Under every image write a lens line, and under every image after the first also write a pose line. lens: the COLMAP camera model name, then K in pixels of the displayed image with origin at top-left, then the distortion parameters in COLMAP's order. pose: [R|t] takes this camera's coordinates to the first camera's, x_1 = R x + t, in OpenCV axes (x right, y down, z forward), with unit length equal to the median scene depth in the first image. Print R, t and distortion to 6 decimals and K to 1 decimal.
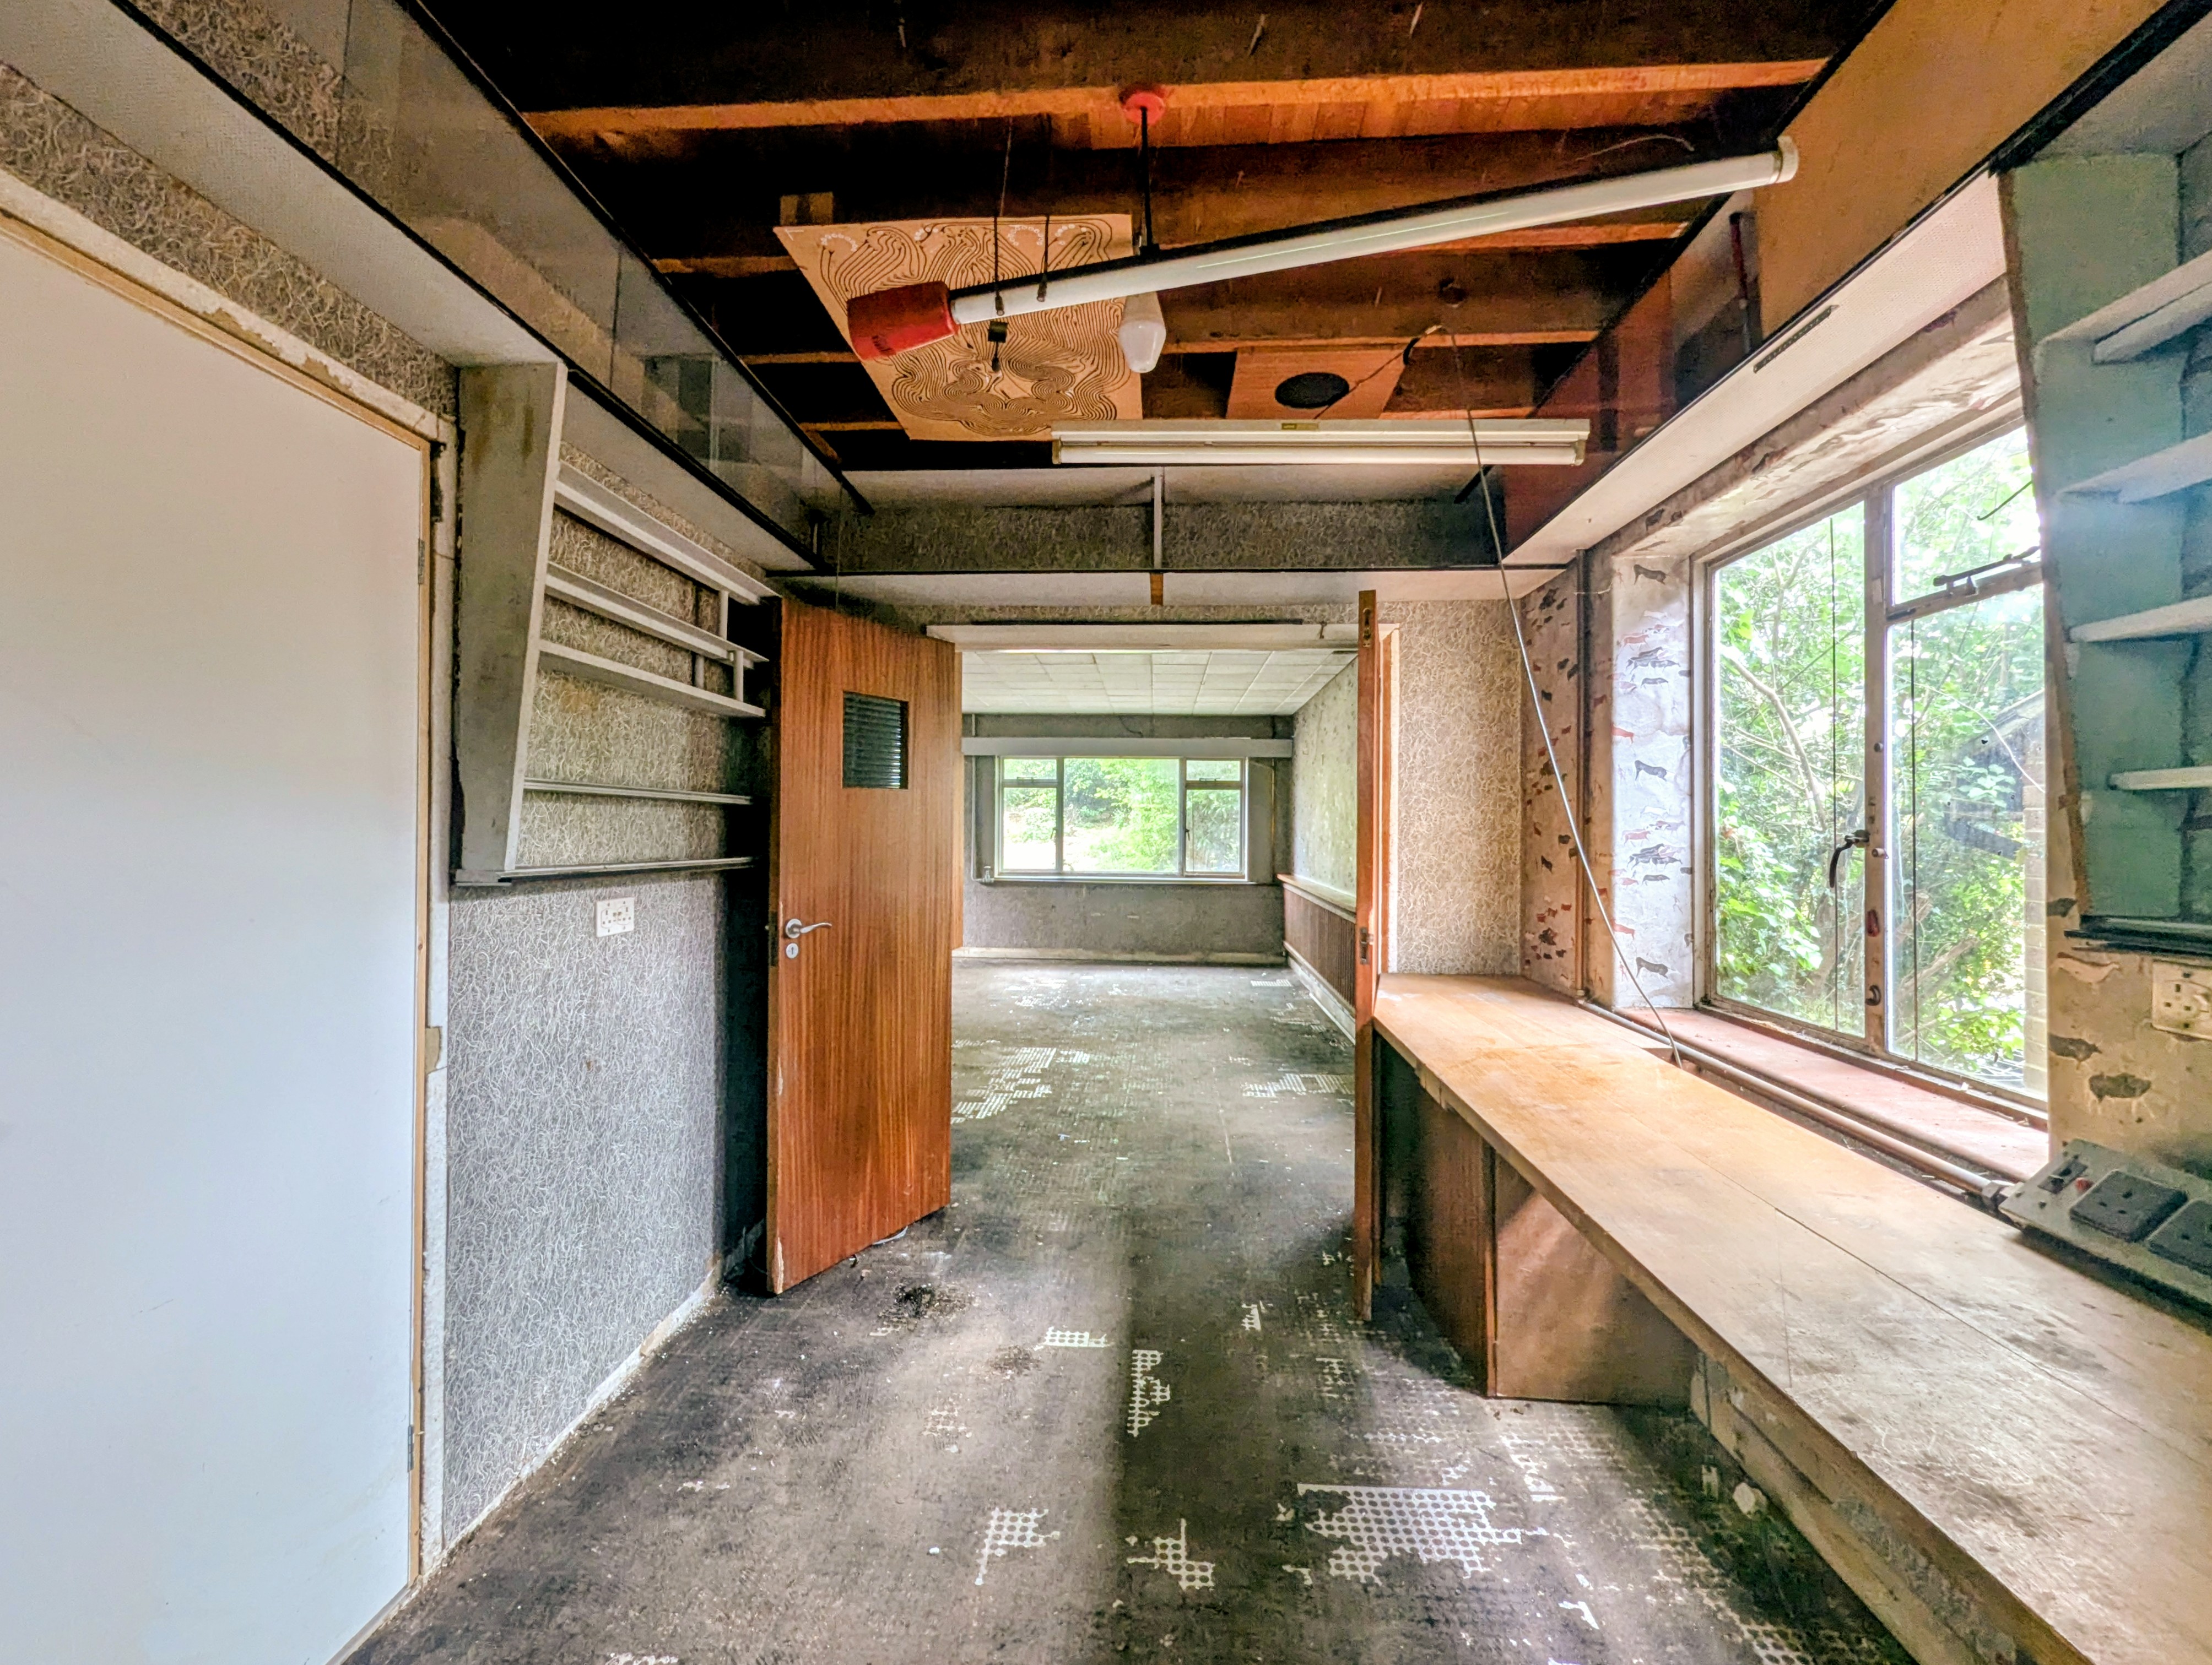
lens RADIAL K [[919.0, 0, 1096.6], [0, 919.0, 829.0], [0, 0, 1]] dist [-0.002075, 0.000135]
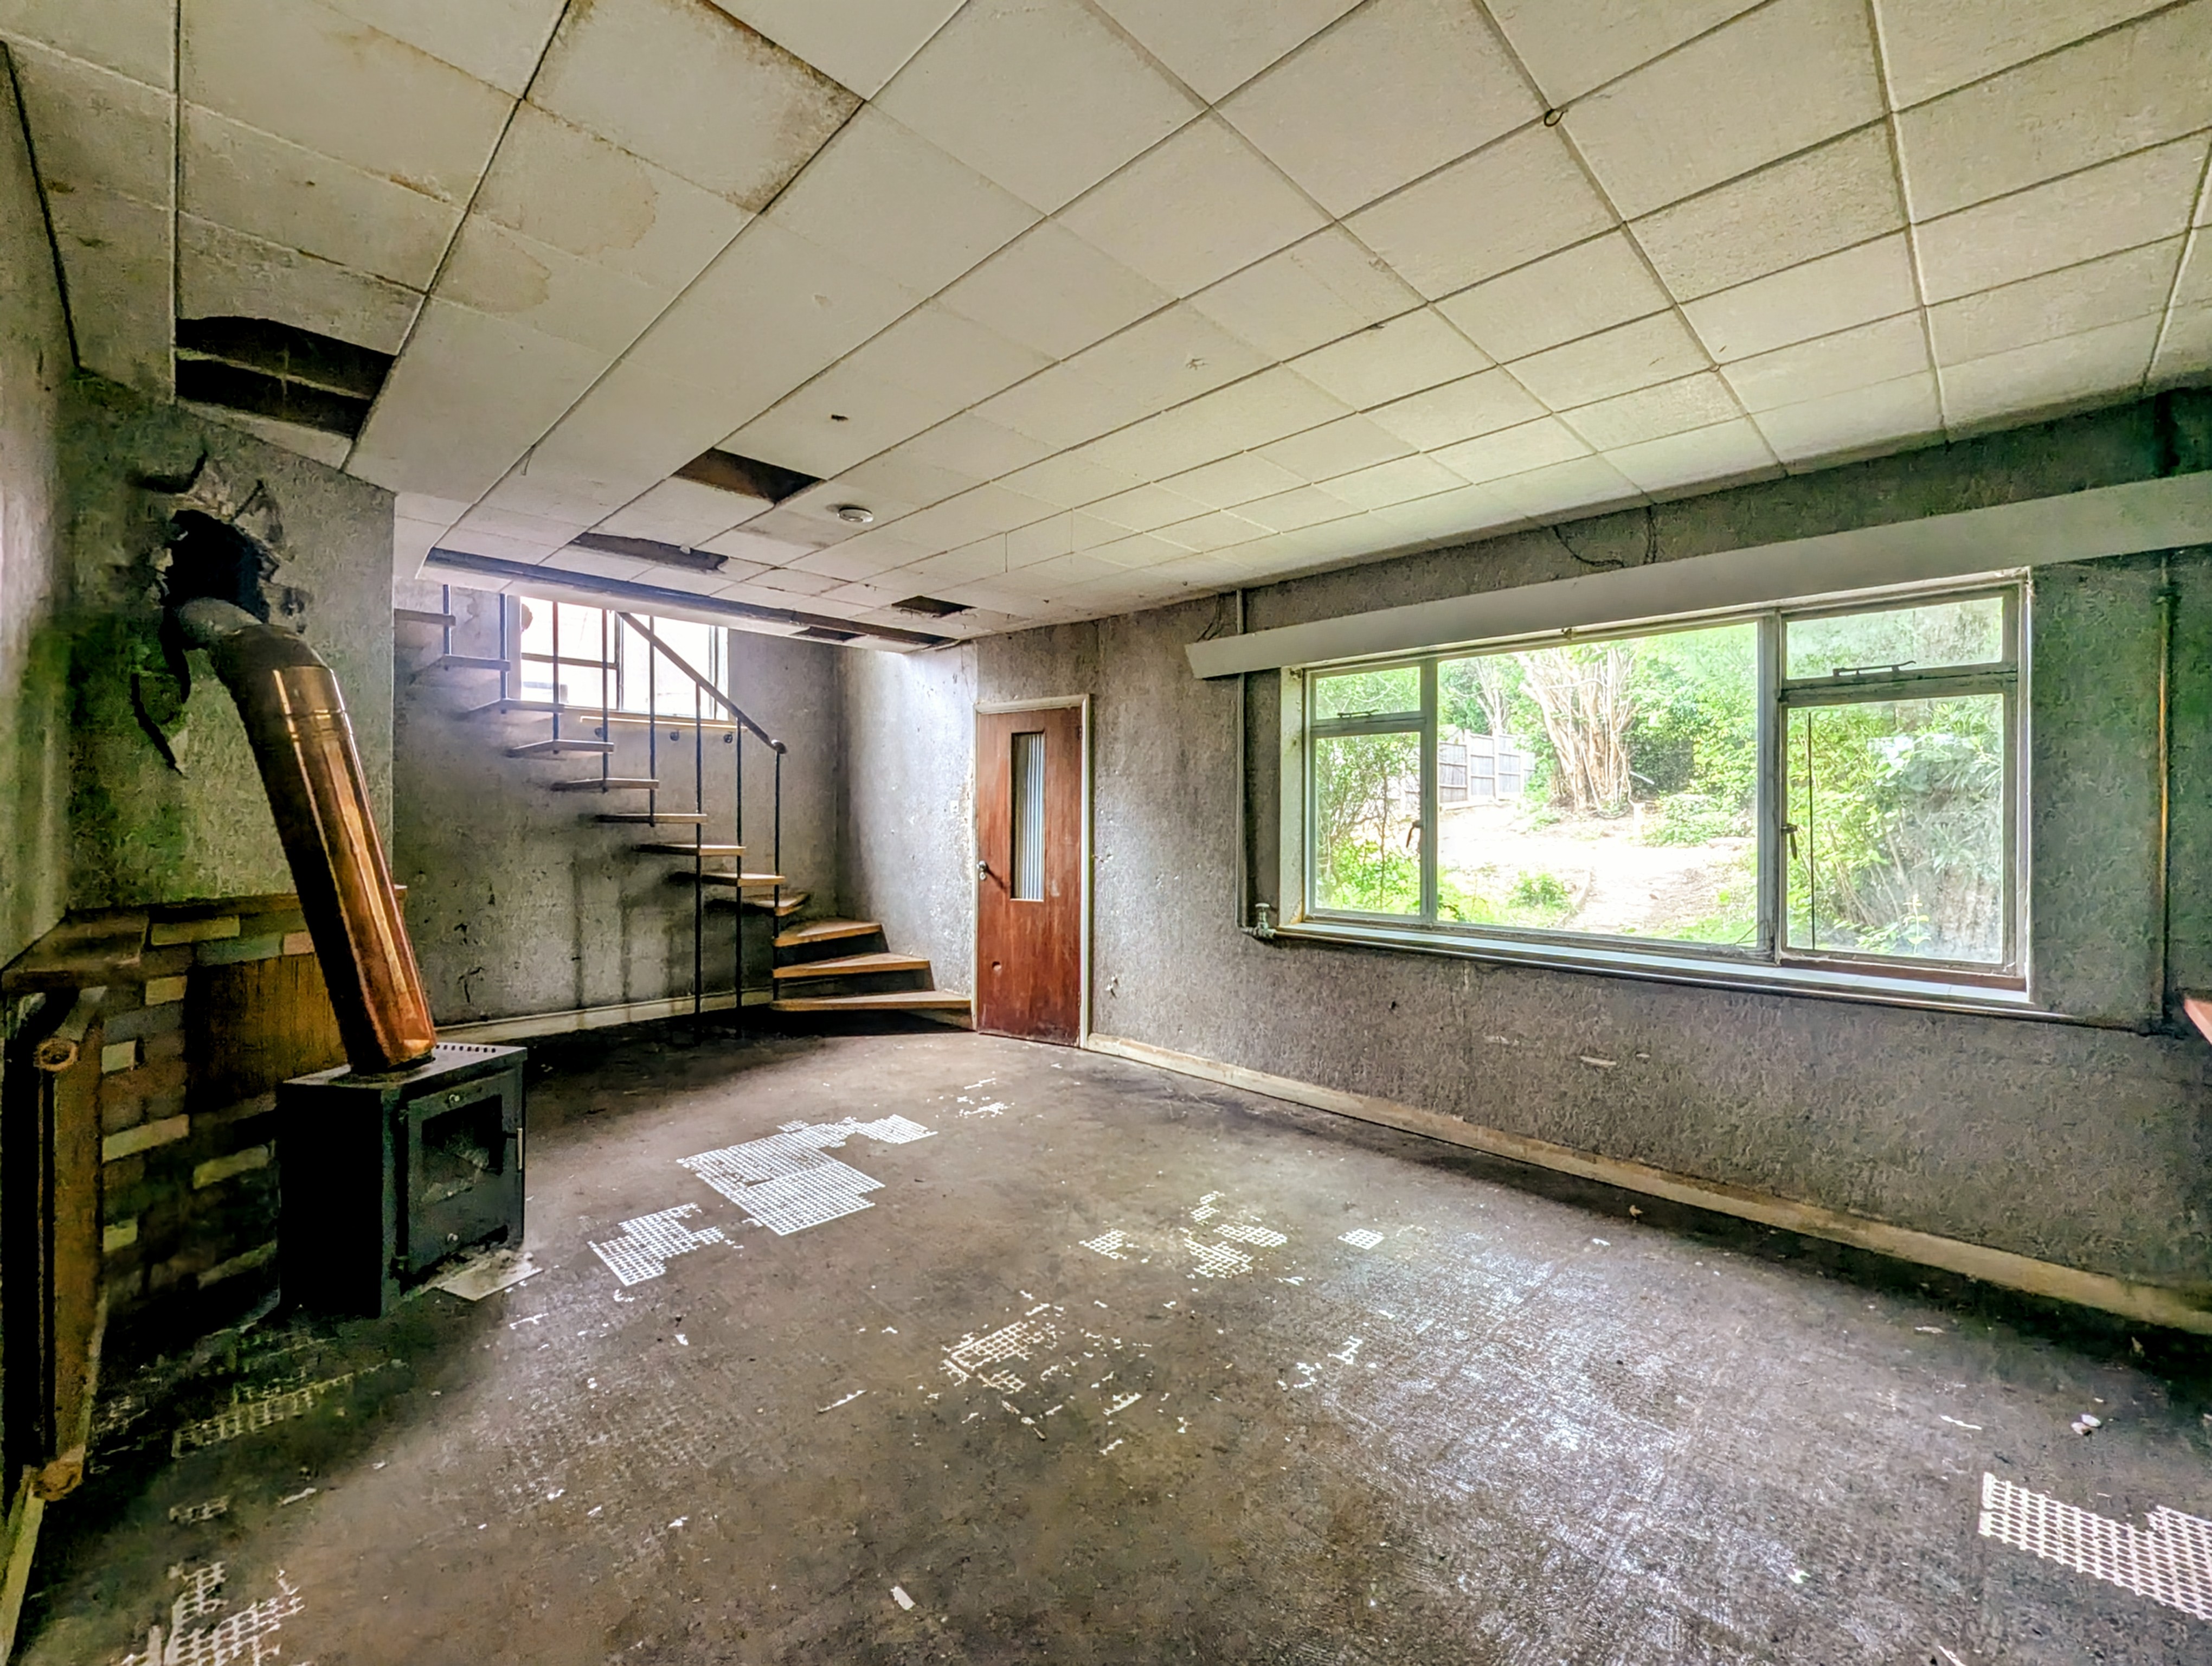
lens RADIAL K [[919.3, 0, 1094.6], [0, 919.3, 826.8], [0, 0, 1]] dist [-0.002075, 0.000135]
pose [[0.757832, -0.000359, -0.652449, 0.126043], [0.009584, 0.999898, 0.010583, -0.004855], [0.652379, -0.014273, 0.757758, 0.577874]]
